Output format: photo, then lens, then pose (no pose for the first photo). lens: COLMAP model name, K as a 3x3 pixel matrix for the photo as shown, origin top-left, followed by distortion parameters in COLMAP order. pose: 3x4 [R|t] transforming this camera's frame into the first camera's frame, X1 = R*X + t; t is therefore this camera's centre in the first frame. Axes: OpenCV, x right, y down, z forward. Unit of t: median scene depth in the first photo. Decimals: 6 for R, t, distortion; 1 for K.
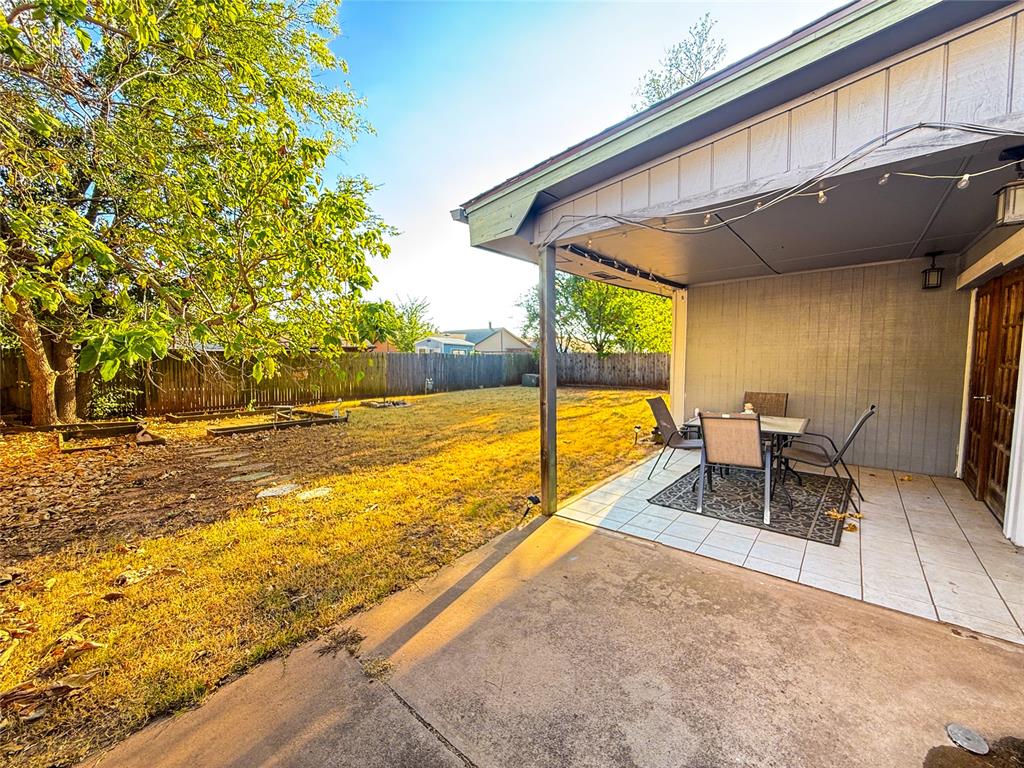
lens RADIAL K [[409.0, 0, 508.8], [0, 409.0, 384.7], [0, 0, 1]] dist [0.000235, -0.000550]
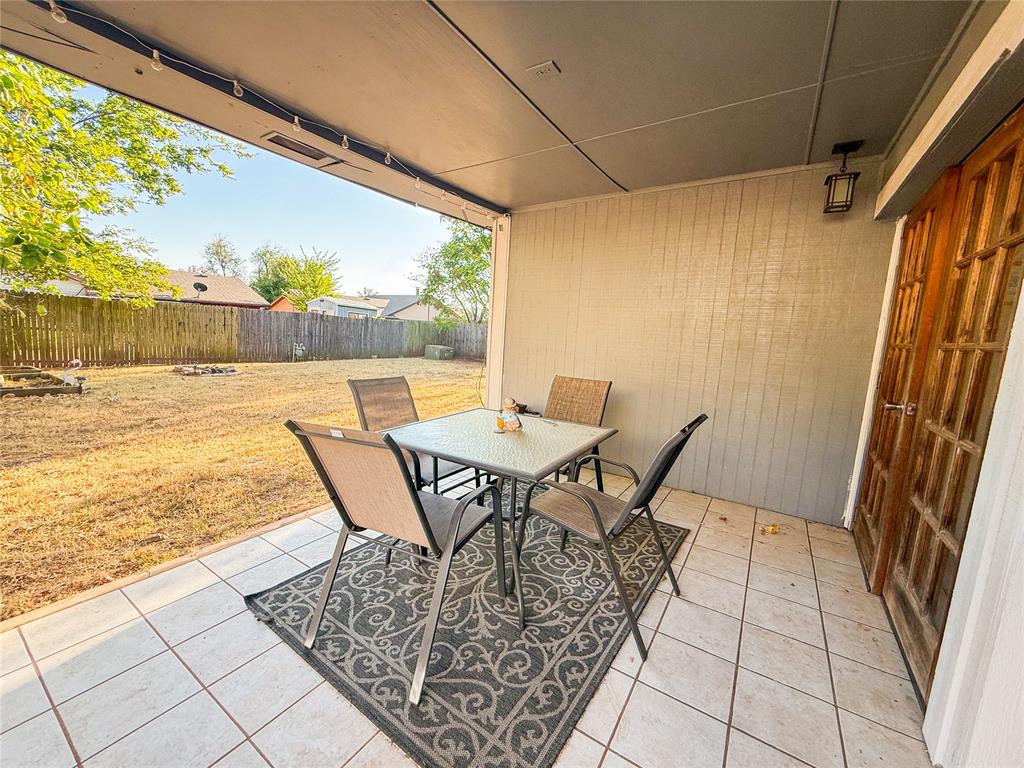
lens RADIAL K [[409.0, 0, 508.2], [0, 409.0, 384.9], [0, 0, 1]] dist [0.000235, -0.000550]
pose [[0.990840, 0.042514, 0.128171, 0.453947], [-0.050353, 0.997014, 0.058551, -0.001454], [-0.125299, -0.064469, 0.990022, 0.418685]]
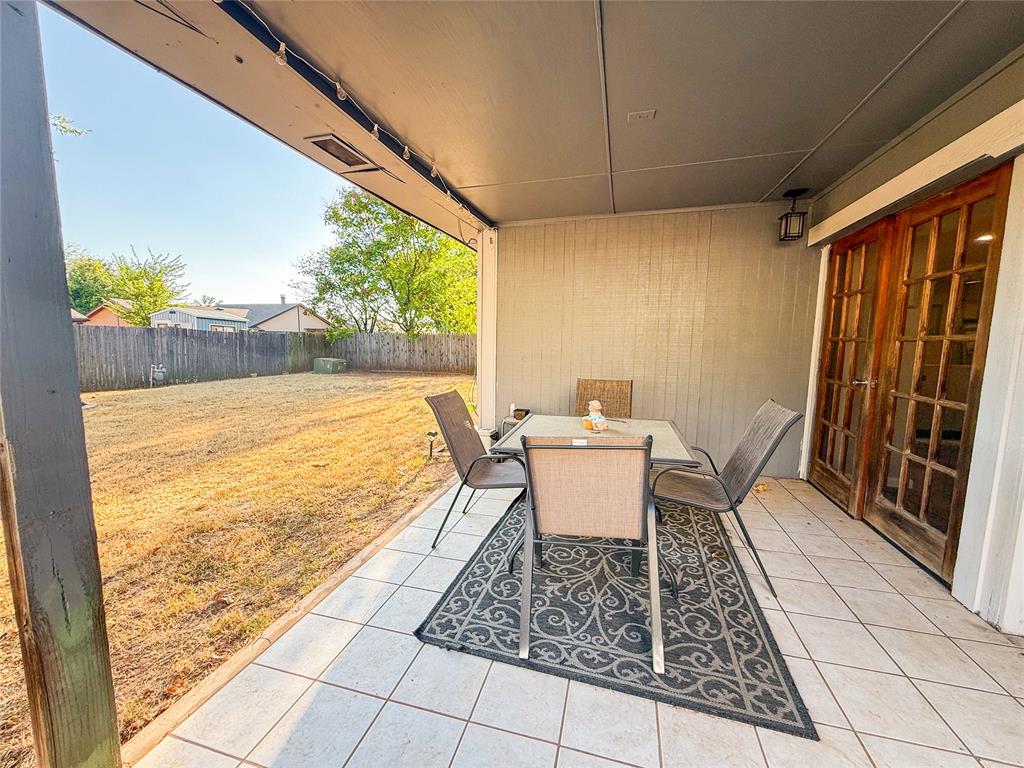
lens RADIAL K [[409.0, 0, 508.9], [0, 409.0, 384.6], [0, 0, 1]] dist [0.000235, -0.000550]
pose [[0.909124, -0.026283, 0.415695, 0.204791], [0.011587, 0.999217, 0.037836, -0.000260], [-0.416363, -0.029581, 0.908717, 0.458618]]
